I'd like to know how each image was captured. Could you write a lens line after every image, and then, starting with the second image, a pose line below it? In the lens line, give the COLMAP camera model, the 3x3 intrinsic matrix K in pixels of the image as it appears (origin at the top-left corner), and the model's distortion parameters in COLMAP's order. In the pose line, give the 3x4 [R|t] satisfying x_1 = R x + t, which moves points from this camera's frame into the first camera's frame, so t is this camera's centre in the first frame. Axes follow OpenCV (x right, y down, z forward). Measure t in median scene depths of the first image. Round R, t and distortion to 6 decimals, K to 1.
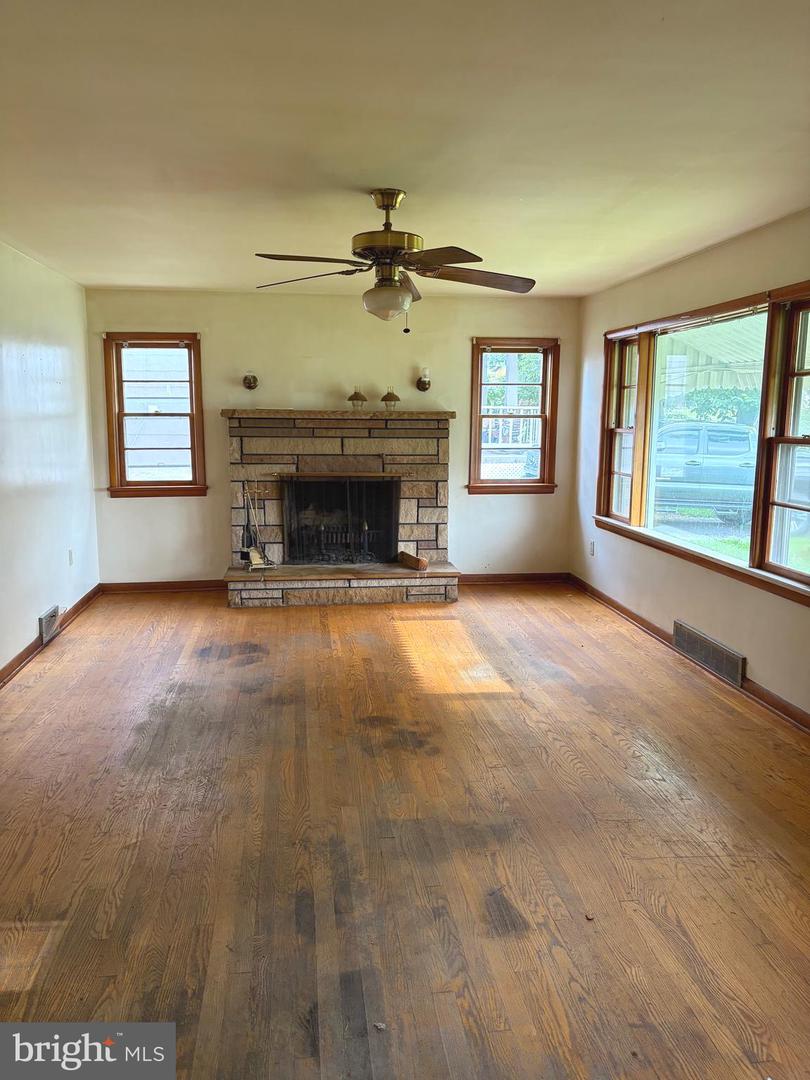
lens RADIAL K [[823.6, 0, 399.4], [0, 823.6, 541.4], [0, 0, 1]] dist [0.040176, -0.039737]
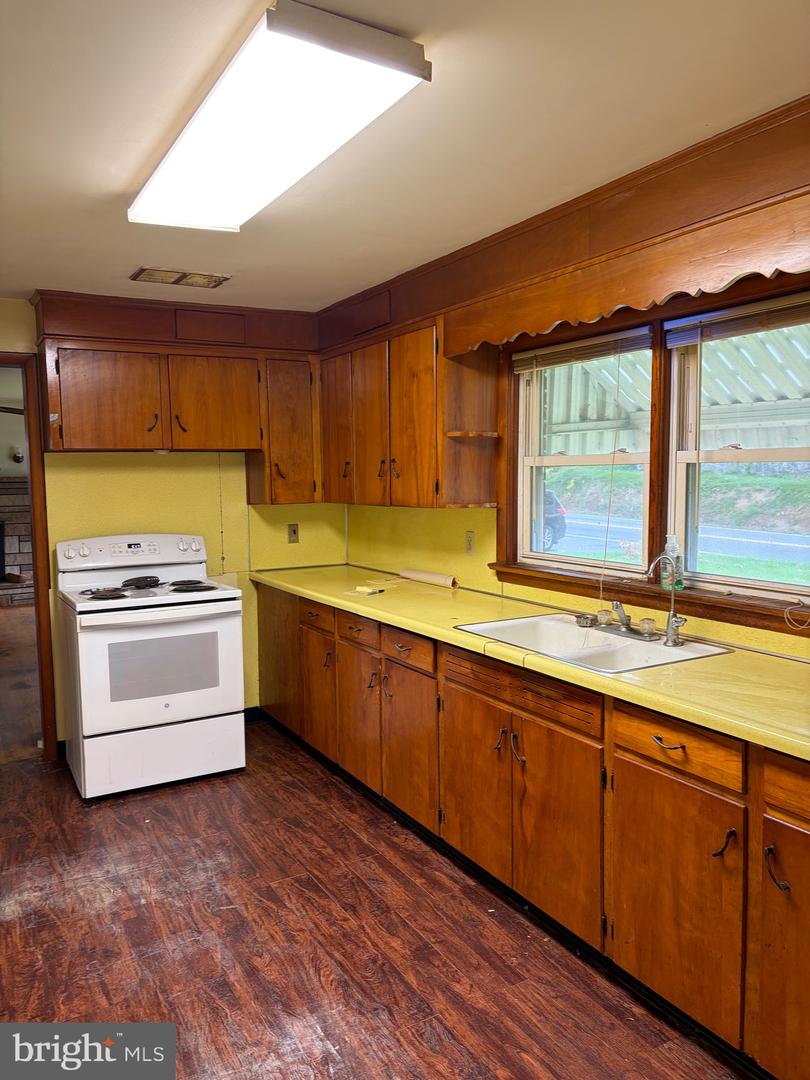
lens RADIAL K [[823.6, 0, 399.4], [0, 823.6, 541.4], [0, 0, 1]] dist [0.040176, -0.039737]
pose [[0.924891, -0.054699, 0.376276, 0.097050], [0.080094, 0.995421, -0.052167, 0.092145], [-0.371700, 0.078386, 0.925038, -0.632763]]
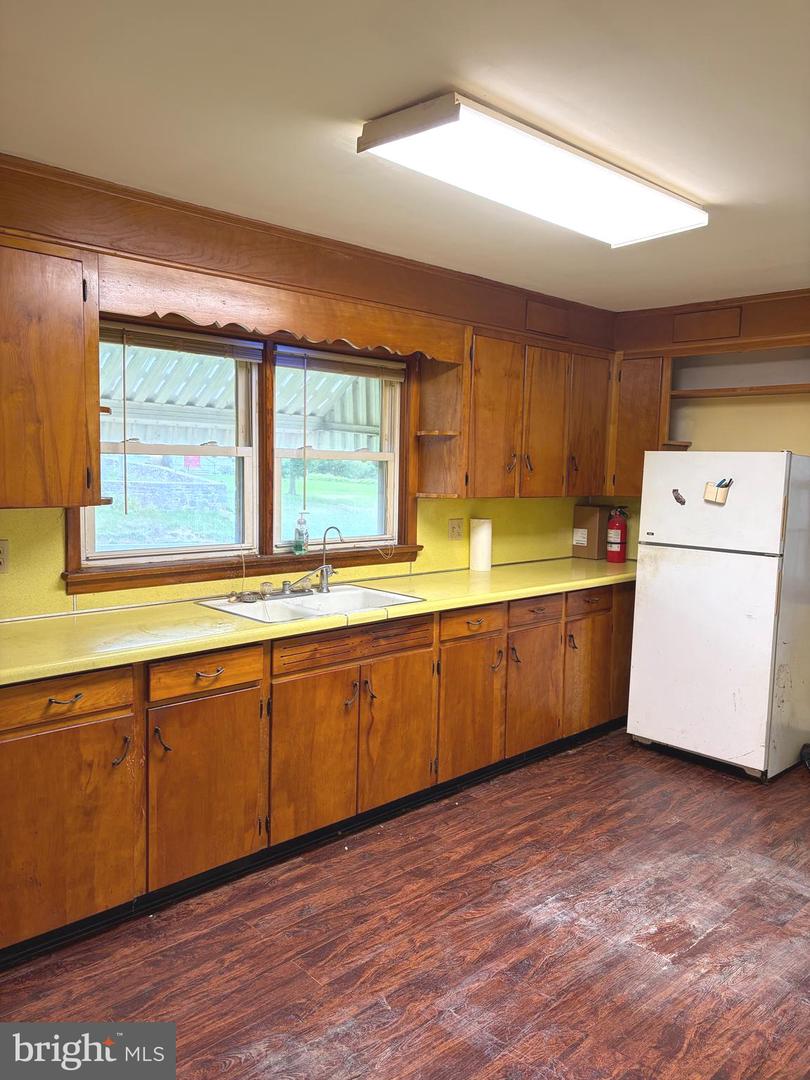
lens RADIAL K [[823.6, 0, 399.4], [0, 823.6, 541.4], [0, 0, 1]] dist [0.040176, -0.039737]
pose [[-0.604458, -0.098345, 0.790543, -2.642998], [0.093014, 0.976851, 0.192642, -1.281547], [-0.791188, 0.189975, -0.581318, 8.156918]]
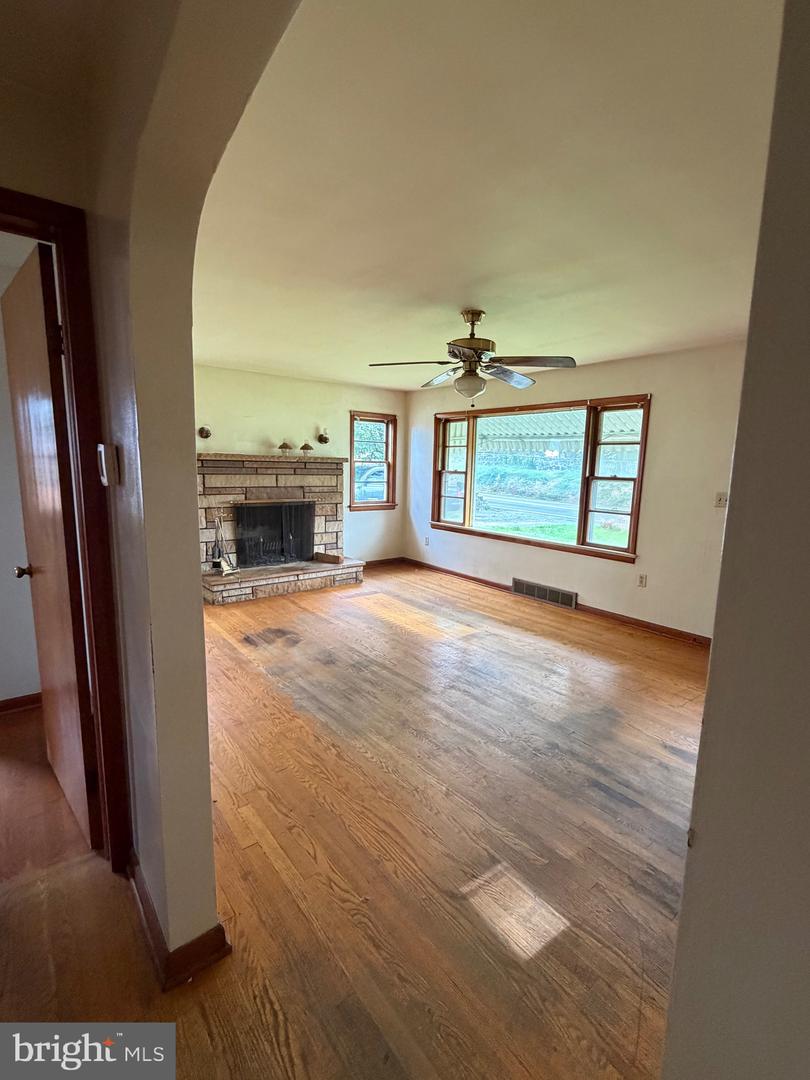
lens RADIAL K [[496.9, 0, 405.0], [0, 496.9, 540.0], [0, 0, 1]] dist [0.011735, -0.000966]
pose [[0.844948, -0.066245, 0.530730, -0.349753], [0.062474, 0.997732, 0.025074, -0.022835], [-0.531187, 0.011971, 0.847170, 0.169262]]
